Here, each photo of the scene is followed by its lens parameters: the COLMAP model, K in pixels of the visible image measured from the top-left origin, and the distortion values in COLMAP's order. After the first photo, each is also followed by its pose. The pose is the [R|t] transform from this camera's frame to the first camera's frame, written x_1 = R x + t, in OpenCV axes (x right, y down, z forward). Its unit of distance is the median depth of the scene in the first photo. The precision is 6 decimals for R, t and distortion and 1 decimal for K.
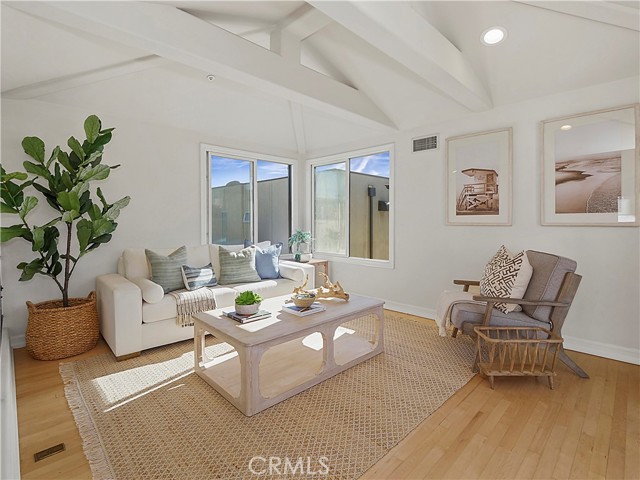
lens RADIAL K [[316.4, 0, 320.6], [0, 316.4, 223.3], [0, 0, 1]] dist [-0.001652, -0.000340]
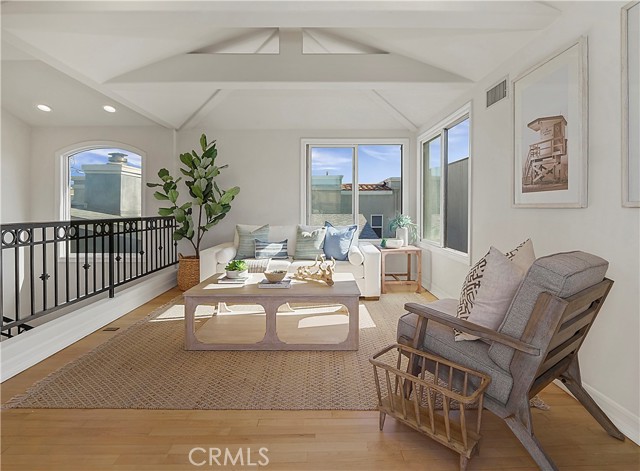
lens RADIAL K [[322.1, 0, 321.5], [0, 322.1, 209.6], [0, 0, 1]] dist [-0.003020, -0.000549]
pose [[0.717780, 0.004875, -0.696253, 0.663967], [-0.006179, 0.999981, 0.000632, 0.012989], [0.696242, 0.003849, 0.717797, 0.253954]]
